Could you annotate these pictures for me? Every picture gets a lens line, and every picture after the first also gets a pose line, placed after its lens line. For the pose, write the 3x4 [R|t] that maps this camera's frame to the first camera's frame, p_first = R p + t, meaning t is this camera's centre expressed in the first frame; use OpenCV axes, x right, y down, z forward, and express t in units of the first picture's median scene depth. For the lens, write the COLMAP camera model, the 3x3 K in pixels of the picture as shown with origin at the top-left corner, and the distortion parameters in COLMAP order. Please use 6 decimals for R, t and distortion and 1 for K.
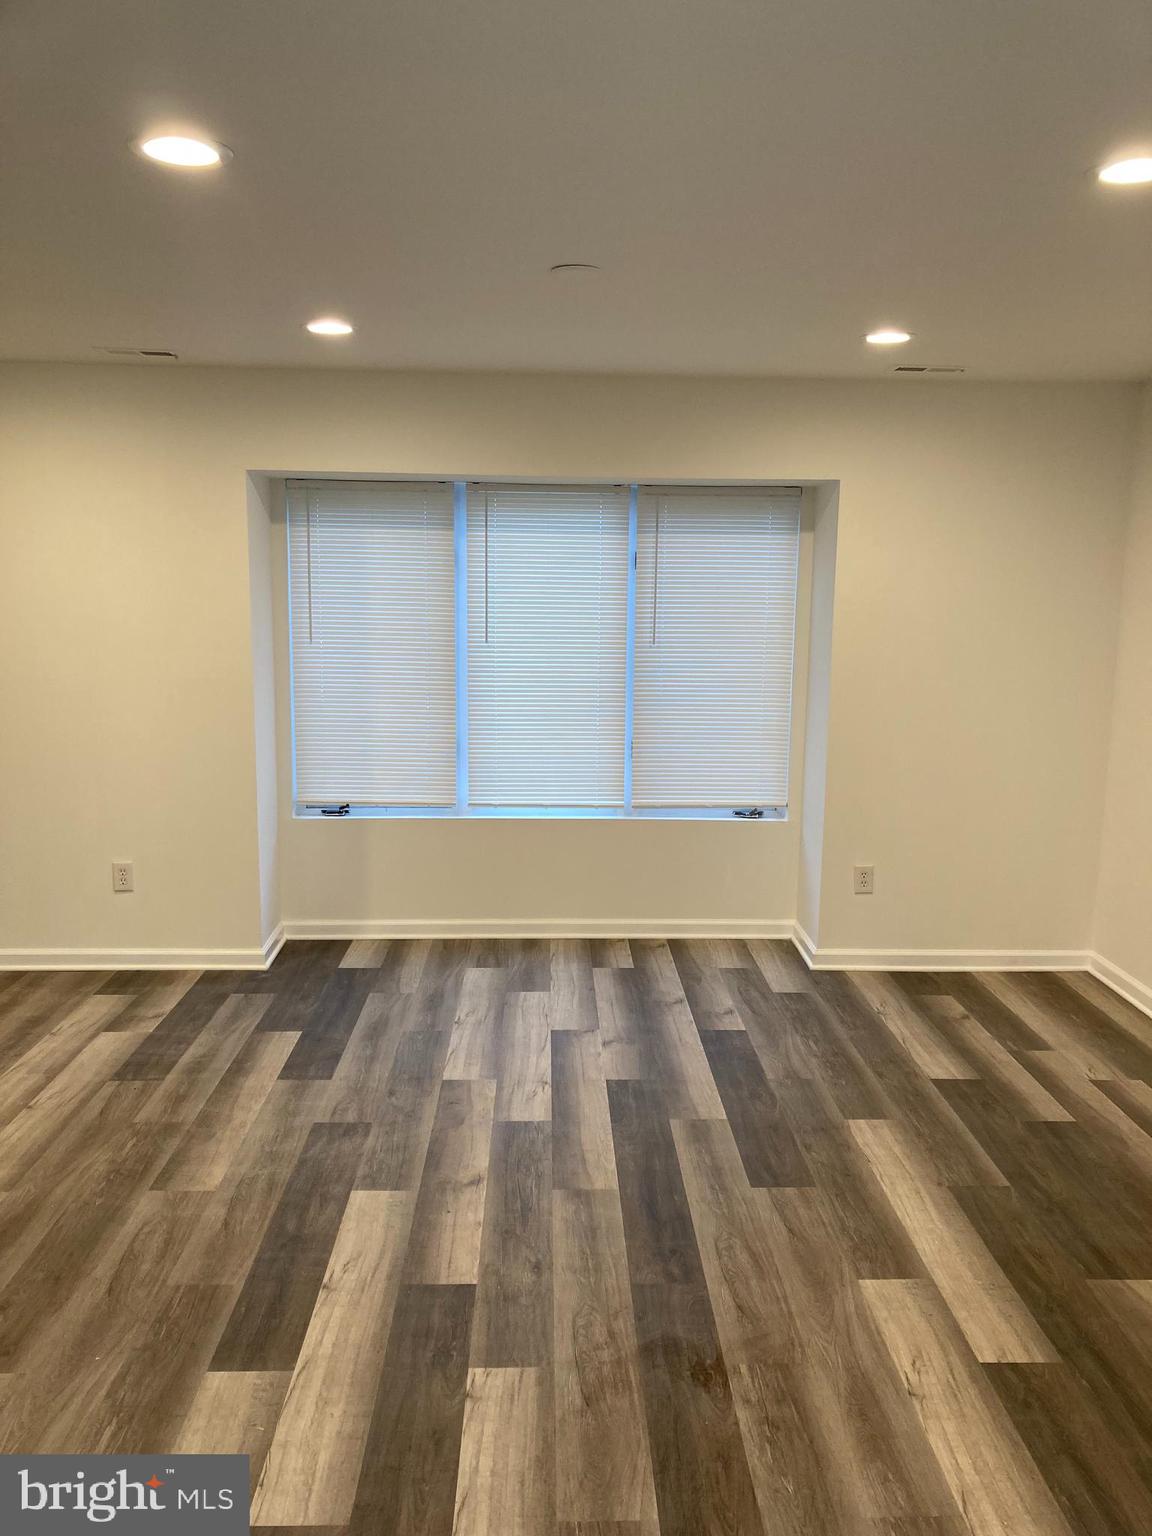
lens RADIAL K [[1246.0, 0, 605.0], [0, 1246.0, 788.1], [0, 0, 1]] dist [0.032778, 0.002258]
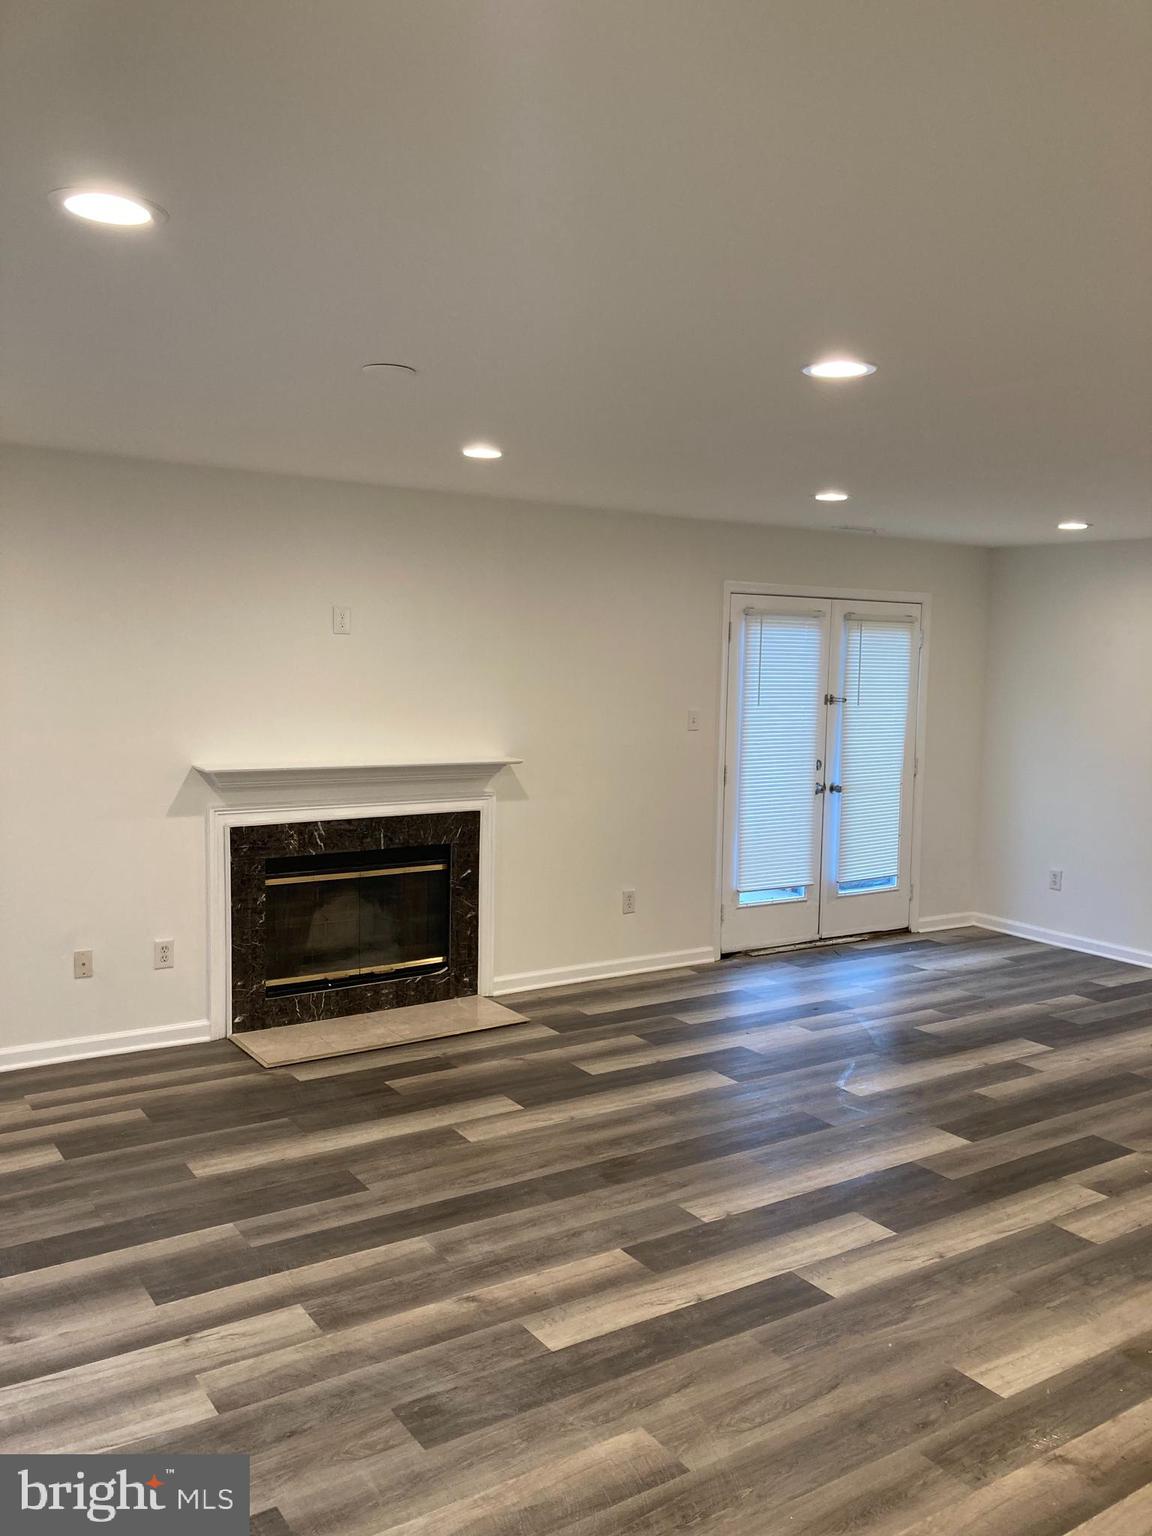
lens RADIAL K [[1244.7, 0, 585.4], [0, 1244.7, 761.0], [0, 0, 1]] dist [0.085301, -0.104922]
pose [[-0.512789, -0.094196, 0.853331, -0.790732], [0.108713, 0.978837, 0.173378, -0.208116], [-0.851604, 0.181674, -0.491697, 1.123774]]
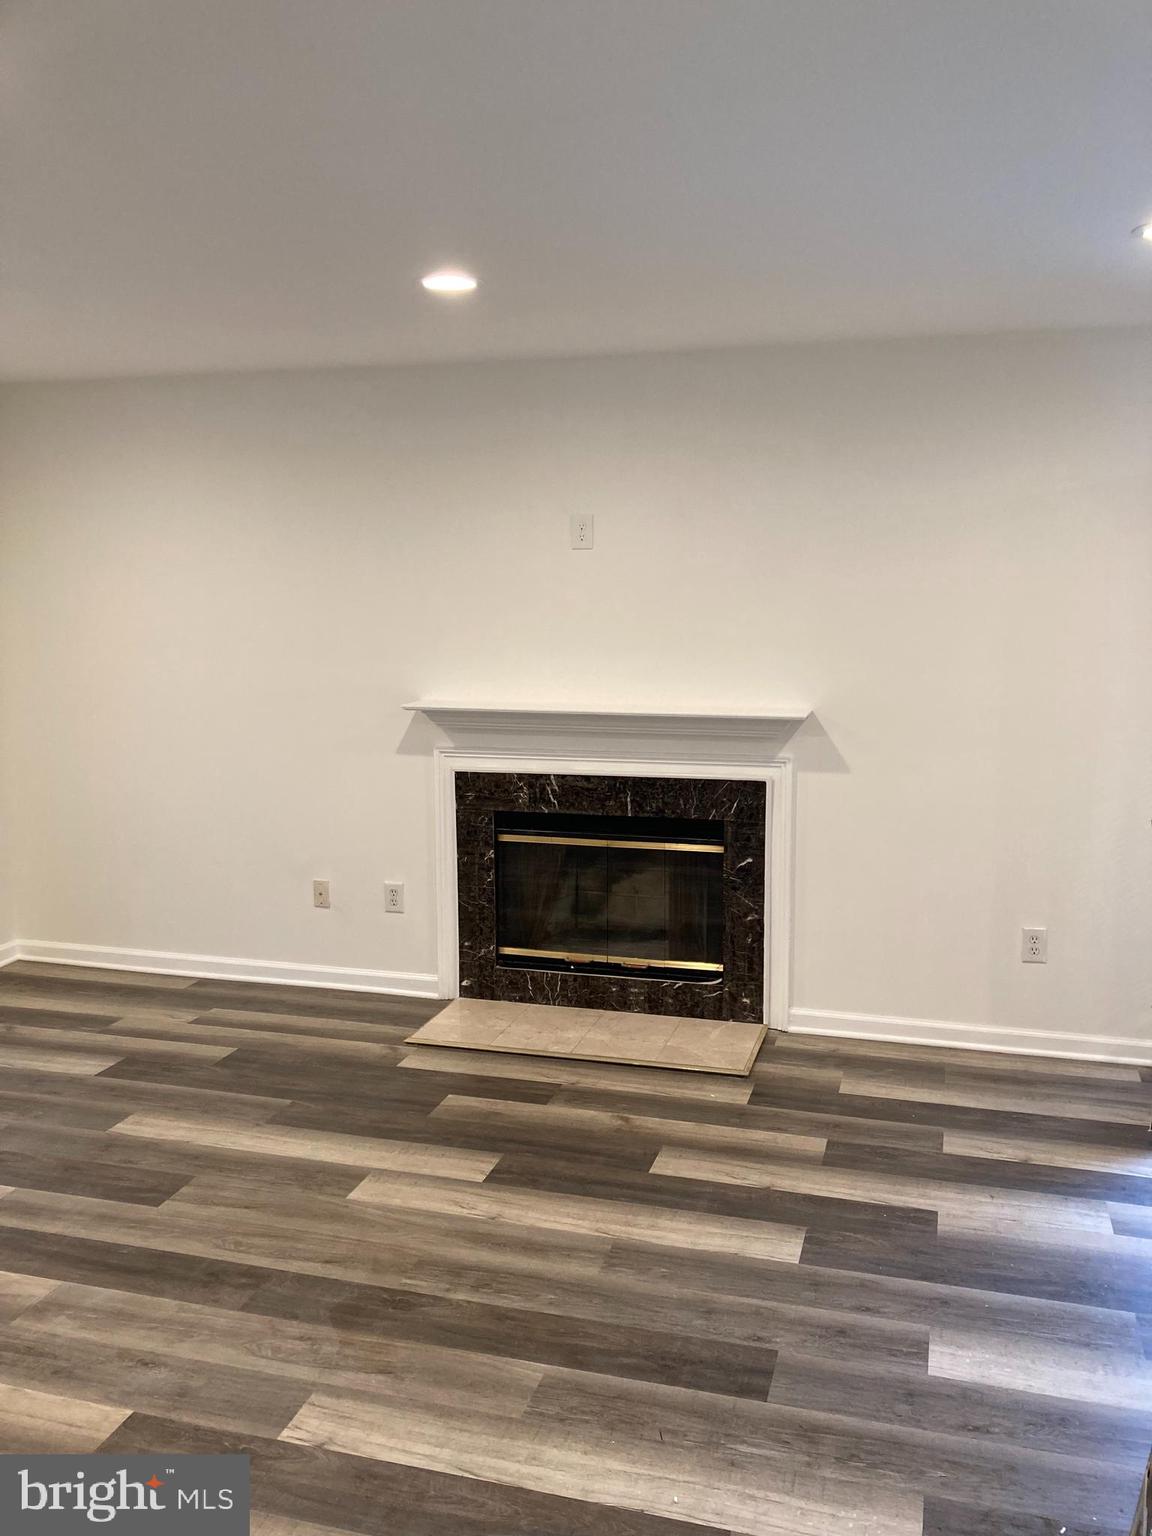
lens RADIAL K [[1244.7, 0, 585.4], [0, 1244.7, 761.0], [0, 0, 1]] dist [0.085301, -0.104922]
pose [[0.322956, -0.145078, 0.935228, -0.543214], [0.157816, 0.982601, 0.097930, -0.055000], [-0.933163, 0.115967, 0.340232, 0.267569]]
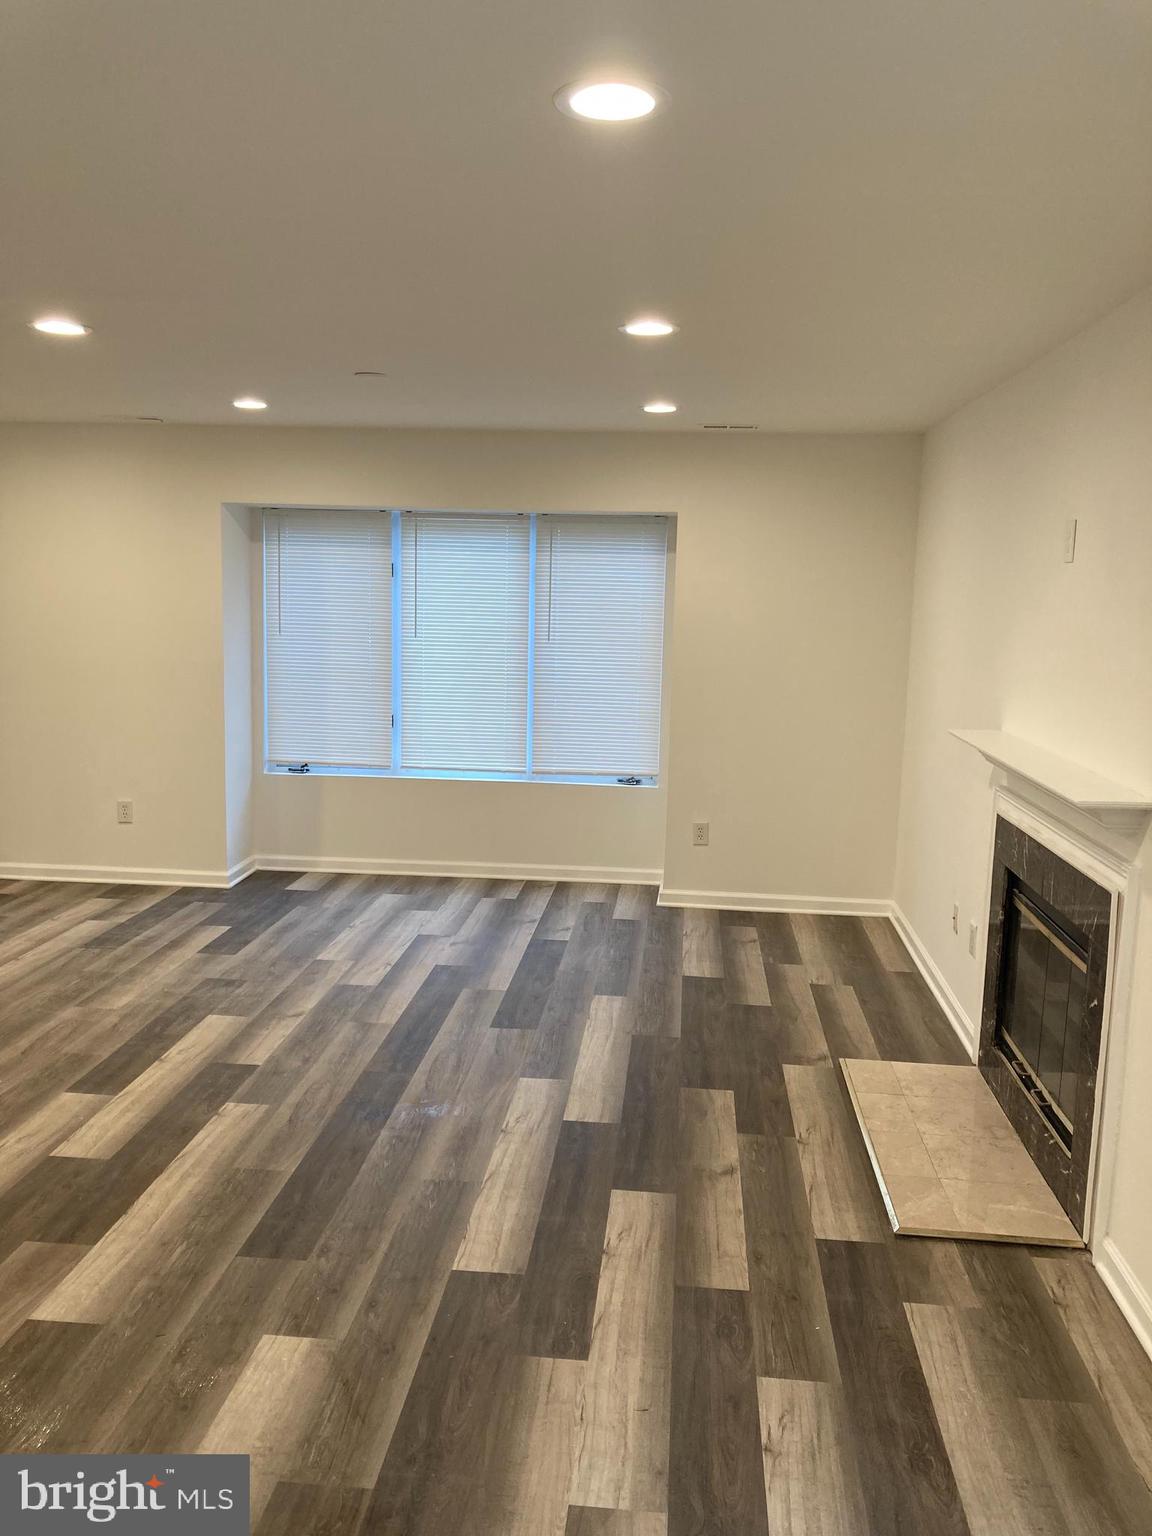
lens RADIAL K [[1244.7, 0, 585.4], [0, 1244.7, 761.0], [0, 0, 1]] dist [0.085301, -0.104922]
pose [[0.991350, 0.025168, -0.128808, 0.332238], [-0.028559, 0.999291, -0.024552, 0.046565], [0.128099, 0.028018, 0.991366, -0.308743]]
